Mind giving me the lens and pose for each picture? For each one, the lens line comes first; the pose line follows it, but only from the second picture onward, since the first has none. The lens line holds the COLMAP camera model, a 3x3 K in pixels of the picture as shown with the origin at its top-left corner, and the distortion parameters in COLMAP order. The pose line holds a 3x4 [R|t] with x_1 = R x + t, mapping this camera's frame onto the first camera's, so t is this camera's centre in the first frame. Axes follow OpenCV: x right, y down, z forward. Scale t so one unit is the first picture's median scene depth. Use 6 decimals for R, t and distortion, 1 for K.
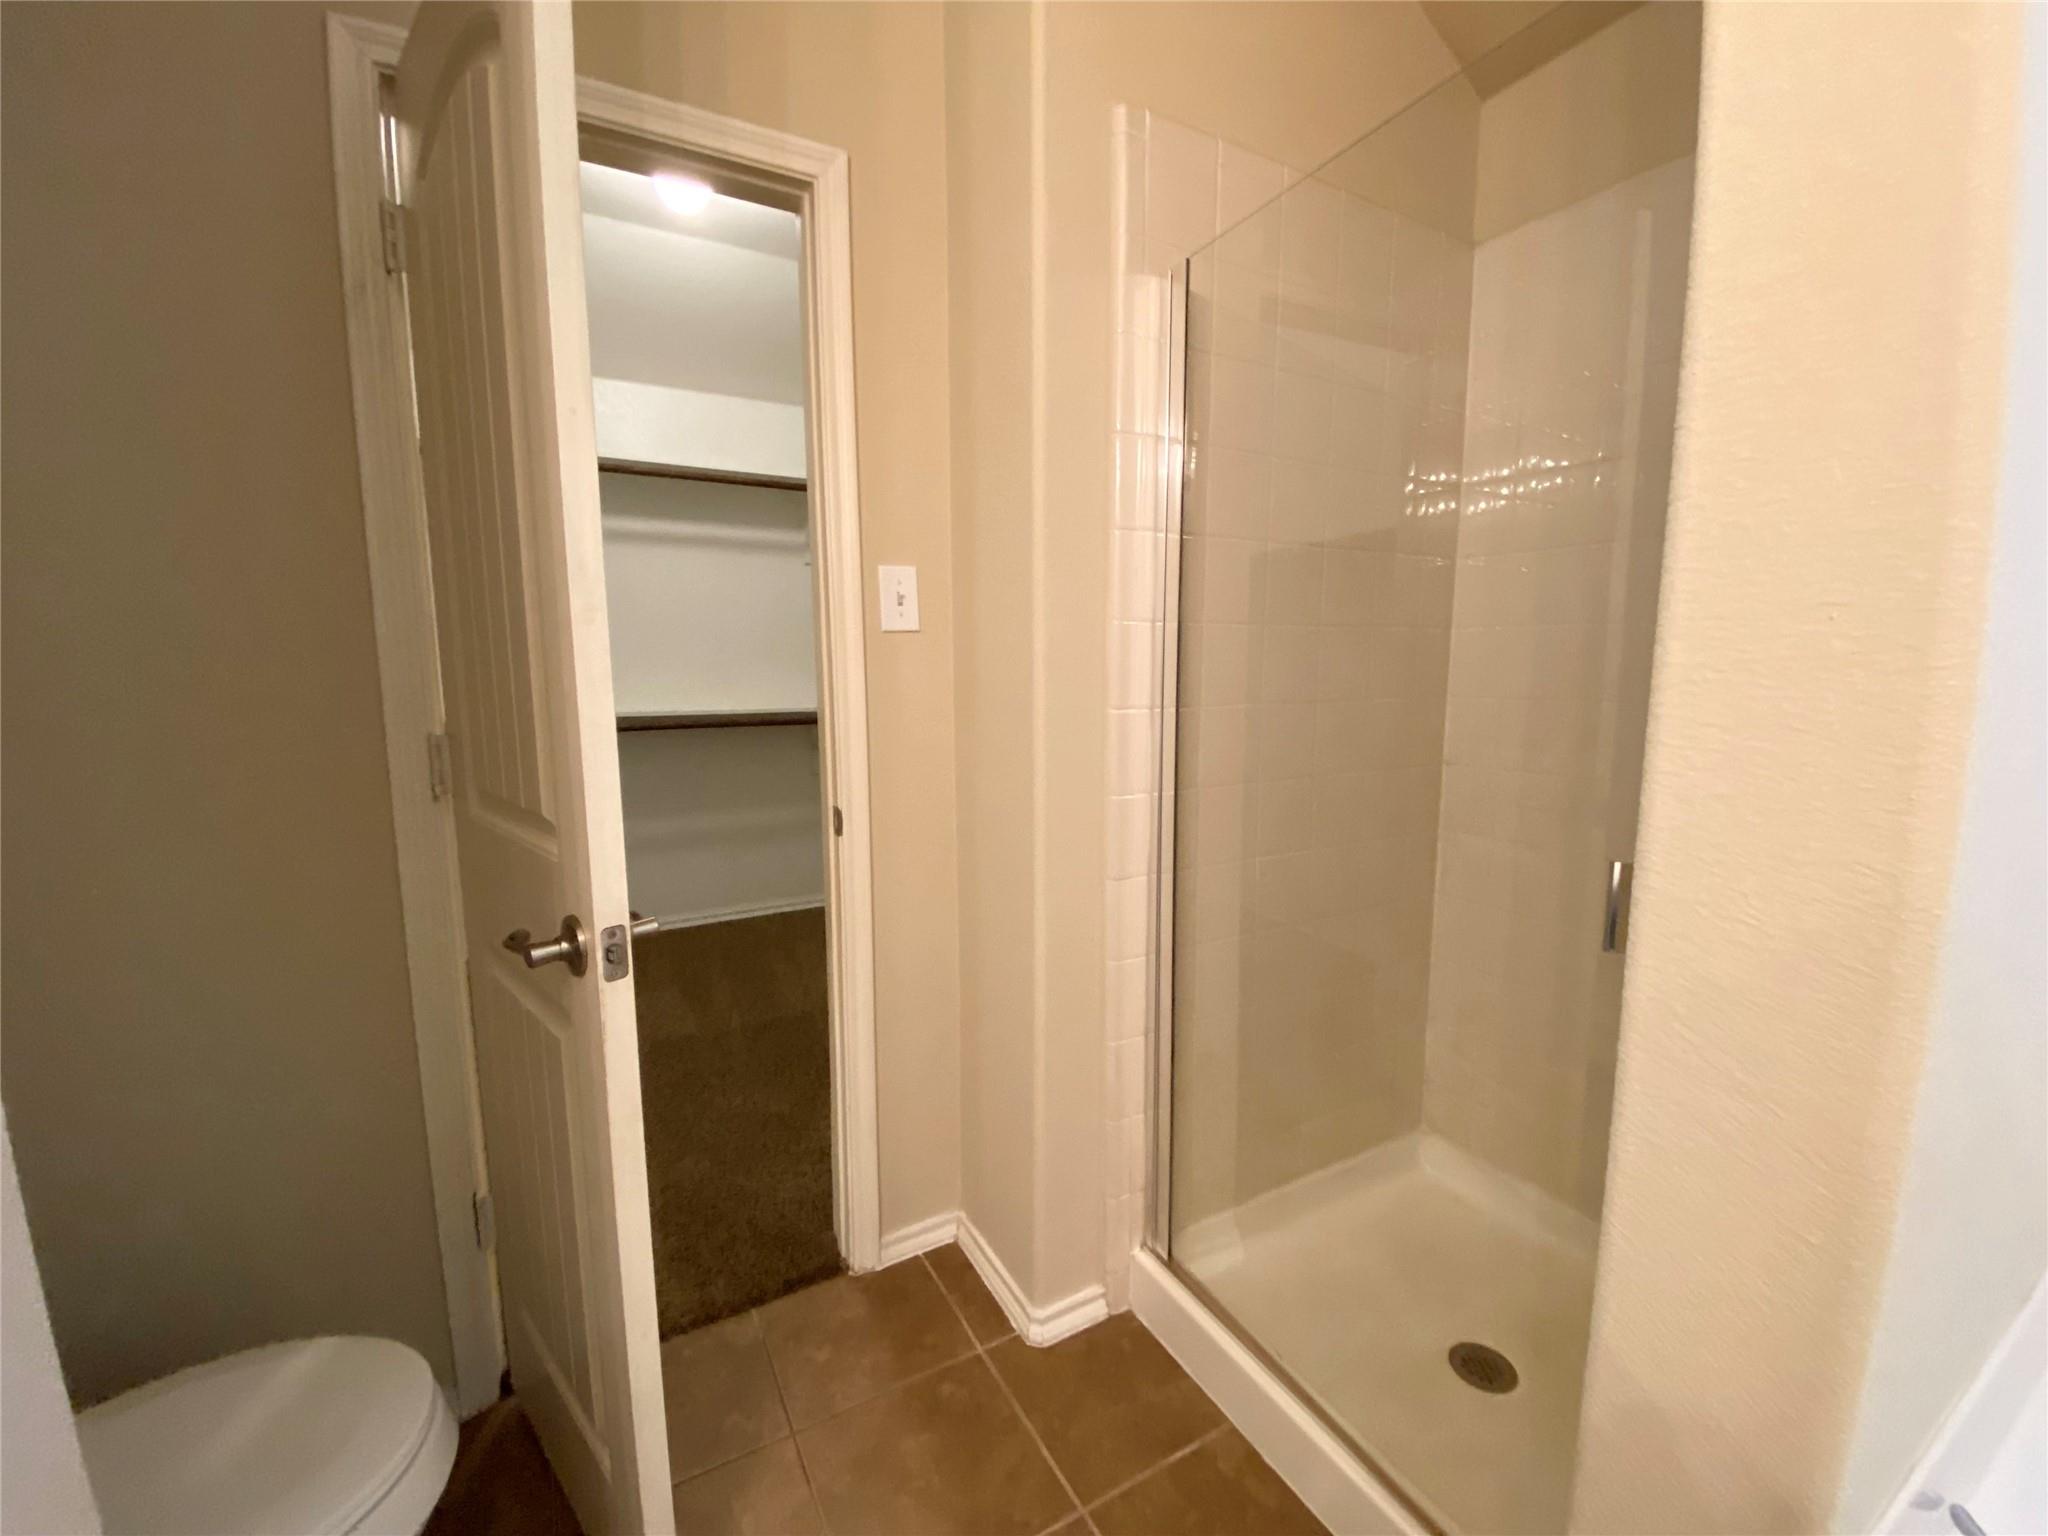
lens RADIAL K [[813.6, 0, 1024.0], [0, 813.6, 768.0], [0, 0, 1]] dist [0.000223, -0.011874]
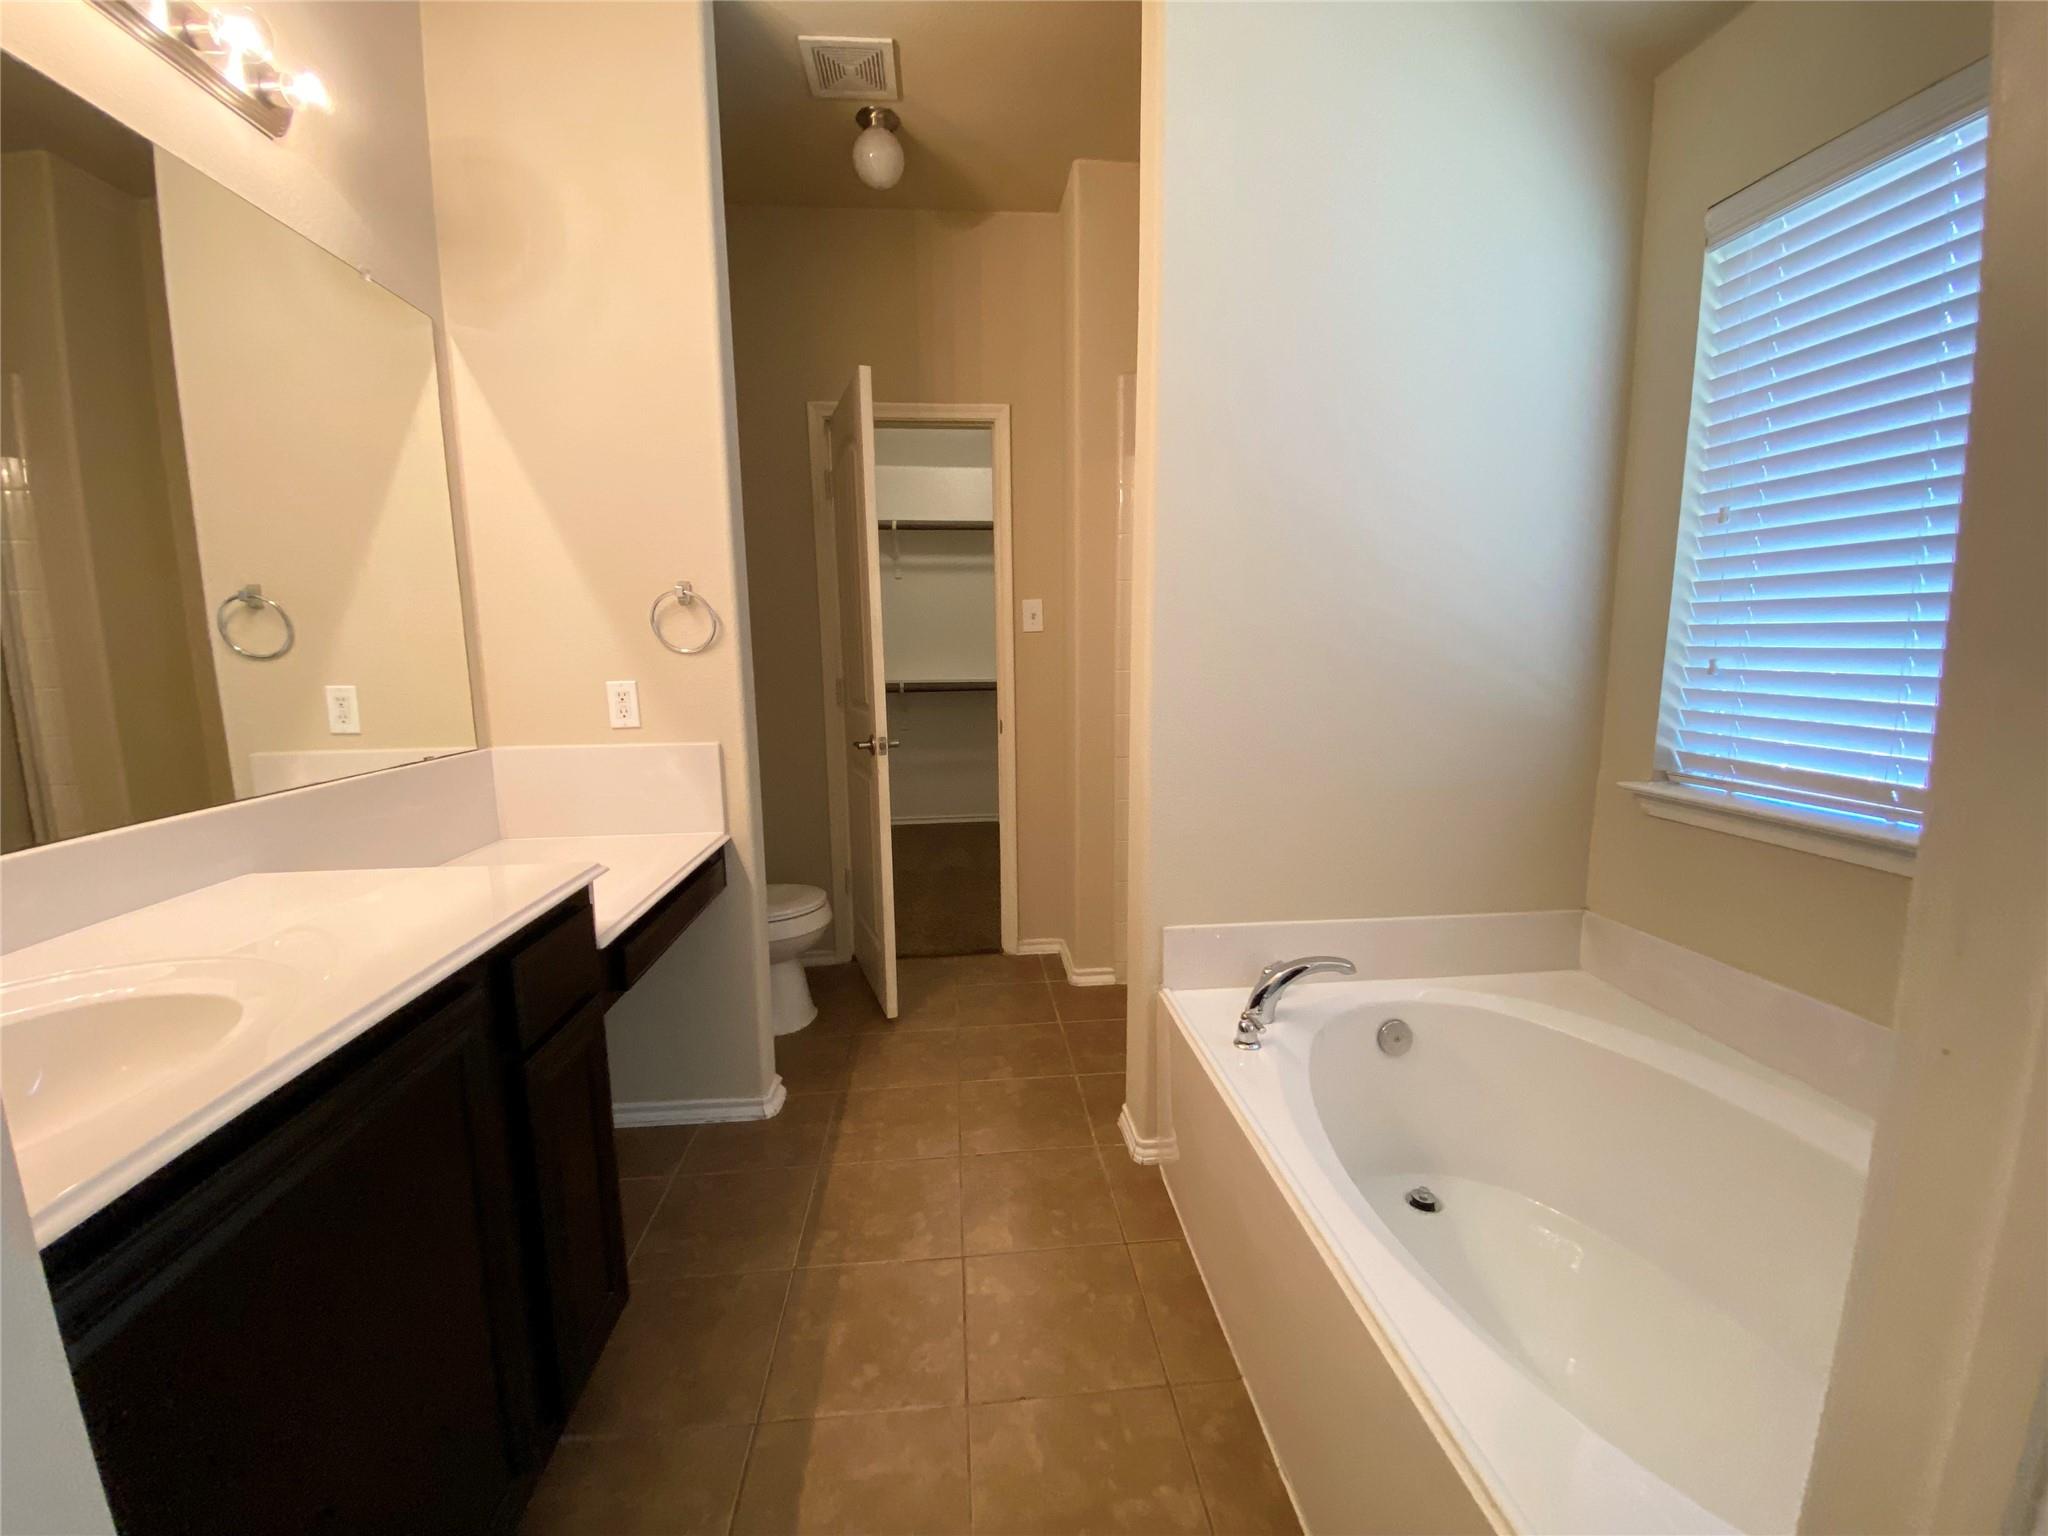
lens RADIAL K [[814.9, 0, 1024.0], [0, 814.9, 768.0], [0, 0, 1]] dist [0.000316, 0.000005]
pose [[0.911607, 0.051406, -0.407836, 0.725694], [-0.039851, 0.998528, 0.036783, 0.102911], [0.409126, -0.017279, 0.912314, -0.926971]]
